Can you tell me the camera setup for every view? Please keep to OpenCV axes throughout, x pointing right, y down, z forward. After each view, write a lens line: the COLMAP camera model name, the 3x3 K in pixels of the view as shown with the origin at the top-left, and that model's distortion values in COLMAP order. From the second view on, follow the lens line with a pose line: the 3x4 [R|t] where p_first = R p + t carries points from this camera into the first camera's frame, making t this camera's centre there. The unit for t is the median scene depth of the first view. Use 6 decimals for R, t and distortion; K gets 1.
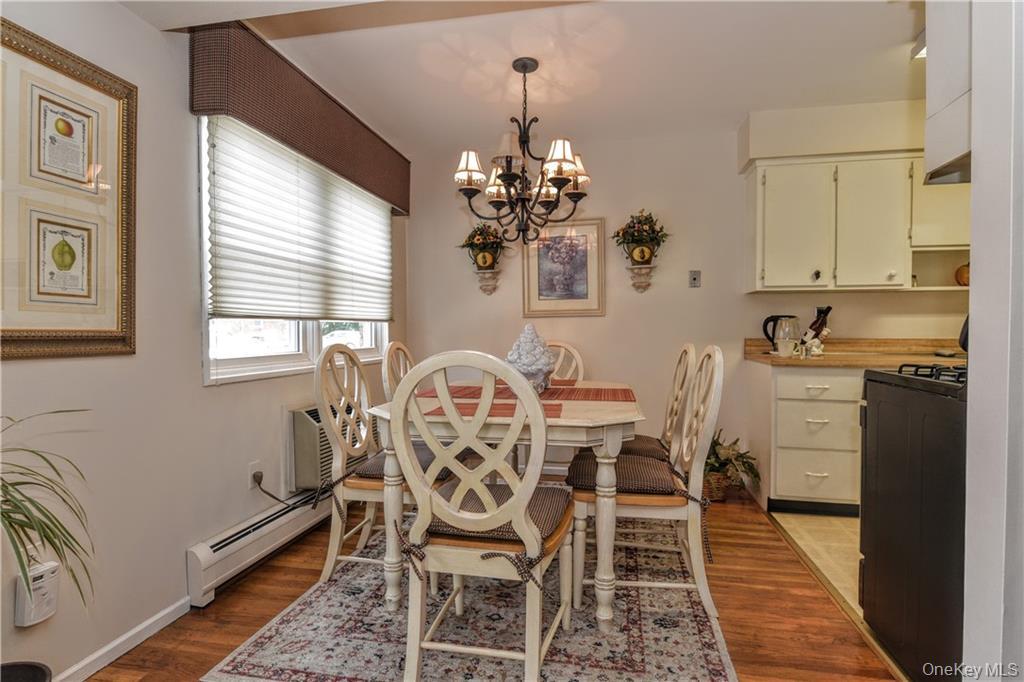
lens RADIAL K [[544.9, 0, 513.1], [0, 544.9, 332.8], [0, 0, 1]] dist [0.042587, -0.000128]
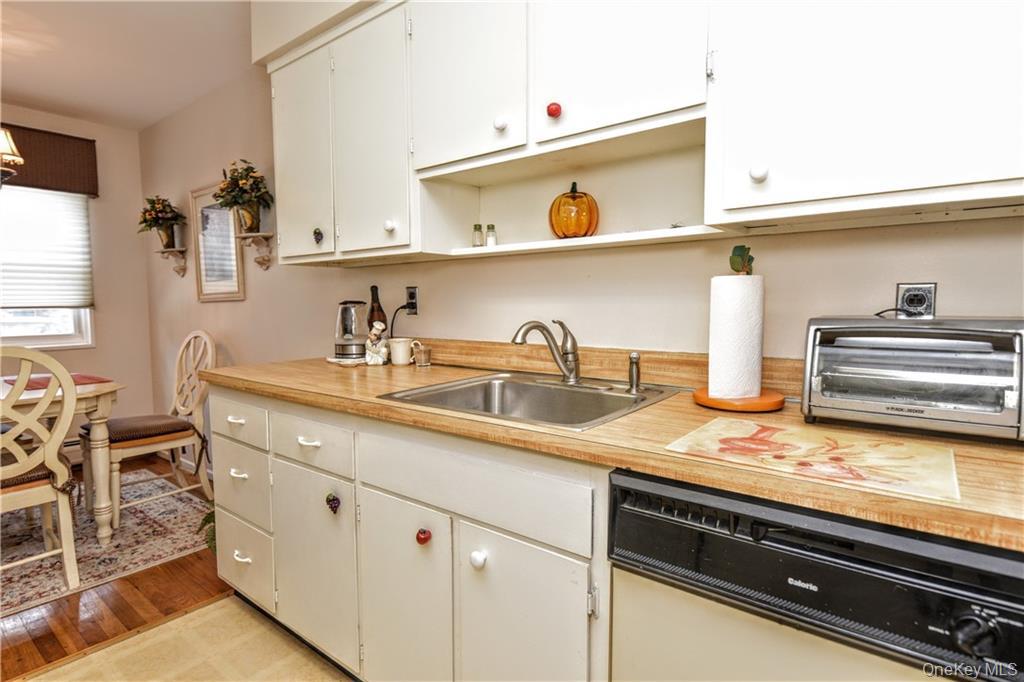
lens RADIAL K [[531.1, 0, 505.4], [0, 531.1, 341.1], [0, 0, 1]] dist [-0.000562, -0.000615]
pose [[0.878969, 0.032888, -0.475743, 1.243952], [0.001414, 0.997435, 0.071564, -0.039189], [0.476876, -0.063575, 0.876668, 0.706913]]
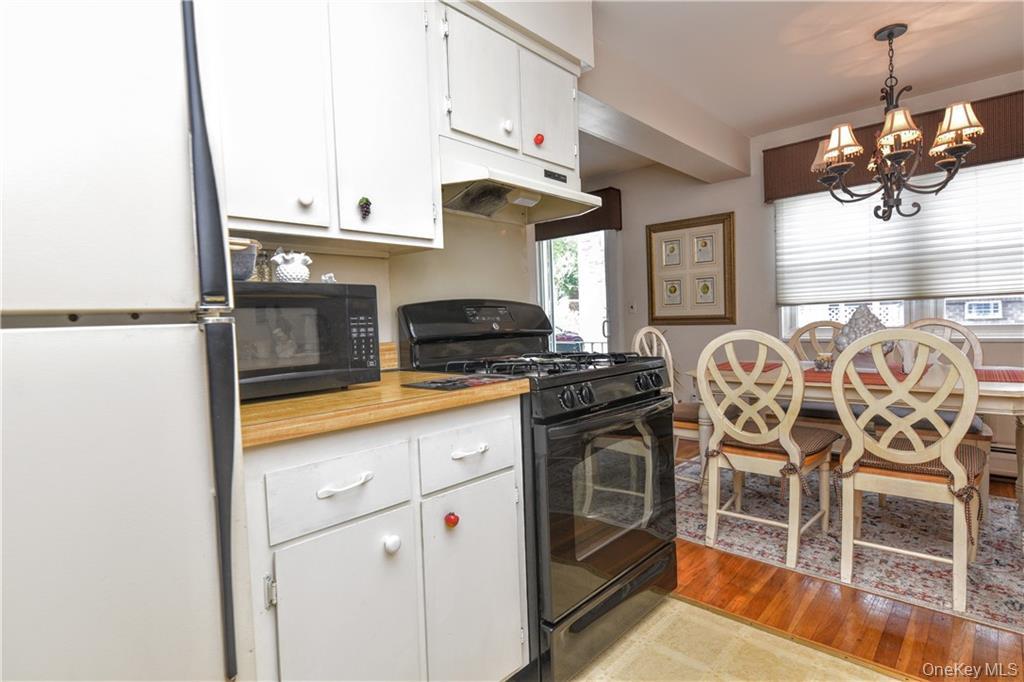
lens RADIAL K [[531.1, 0, 505.4], [0, 531.1, 341.1], [0, 0, 1]] dist [-0.000562, -0.000615]
pose [[-0.540483, 0.056809, -0.839435, 1.189963], [0.036692, 0.998360, 0.043940, -0.017510], [0.840554, -0.007052, -0.541681, 0.946160]]
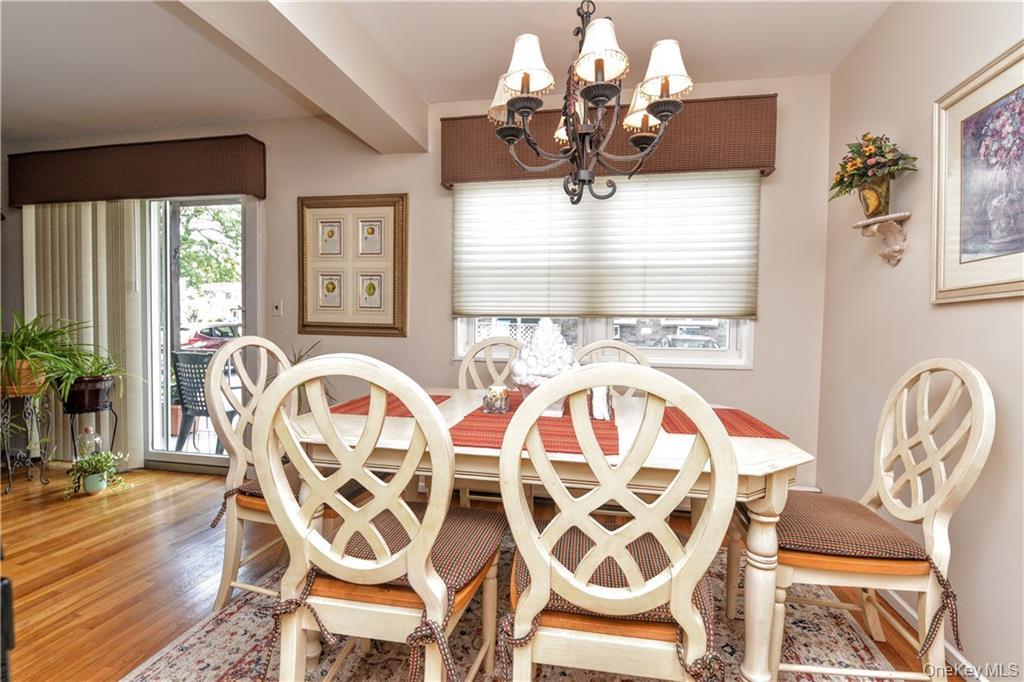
lens RADIAL K [[487.0, 0, 512.0], [0, 487.0, 341.0], [0, 0, 1]] dist [-0.002515, -0.000458]
pose [[-0.021040, 0.035060, -0.999164, 0.645789], [-0.019497, 0.999181, 0.035471, -0.008413], [0.999589, 0.020227, -0.020339, 0.939940]]
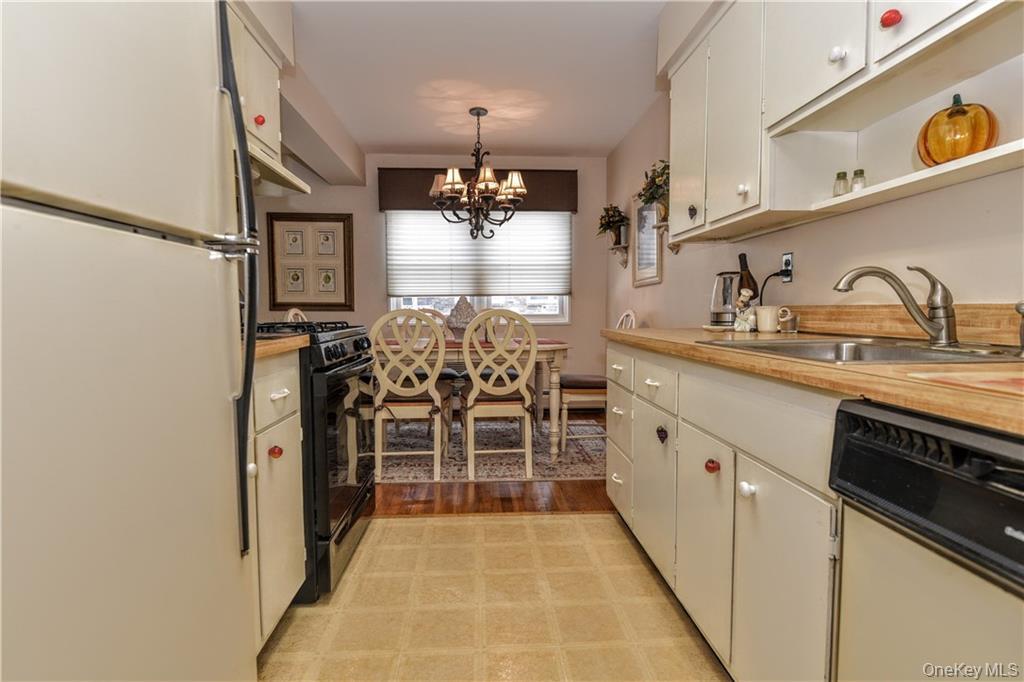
lens RADIAL K [[523.6, 0, 512.0], [0, 523.6, 341.0], [0, 0, 1]] dist [0.014885, -0.001099]
pose [[0.241109, 0.063592, -0.968412, 1.385889], [0.000530, 0.997842, 0.065657, 0.010750], [0.970498, -0.016344, 0.240555, 0.764086]]
